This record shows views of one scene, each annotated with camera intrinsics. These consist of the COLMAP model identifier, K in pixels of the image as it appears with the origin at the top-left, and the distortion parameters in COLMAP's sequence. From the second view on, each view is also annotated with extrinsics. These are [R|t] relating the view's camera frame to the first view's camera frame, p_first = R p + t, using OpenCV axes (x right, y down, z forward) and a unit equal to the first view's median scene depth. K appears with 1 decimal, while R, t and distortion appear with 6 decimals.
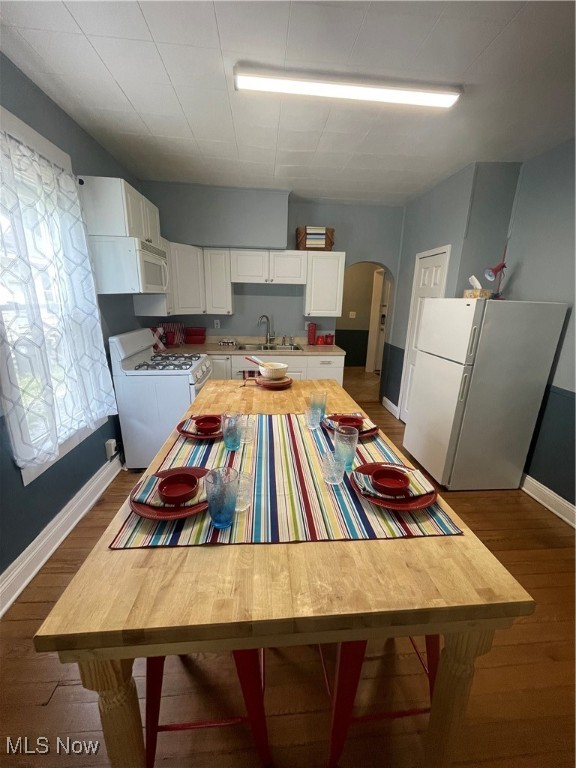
lens RADIAL K [[309.9, 0, 290.6], [0, 309.9, 387.5], [0, 0, 1]] dist [-0.009788, 0.002504]
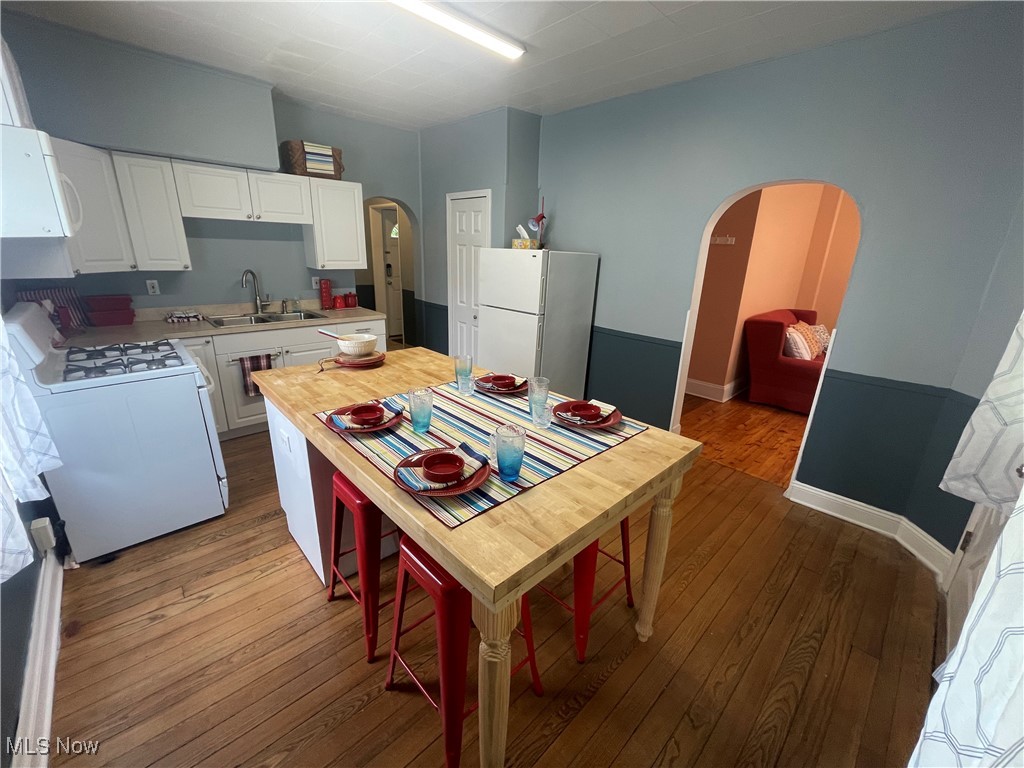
lens RADIAL K [[413.2, 0, 515.9], [0, 413.2, 382.0], [0, 0, 1]] dist [-0.009788, 0.002504]
pose [[0.780290, -0.187777, 0.596563, -0.295549], [0.155339, 0.982161, 0.105970, -0.008431], [-0.605820, 0.009982, 0.795539, -0.041358]]
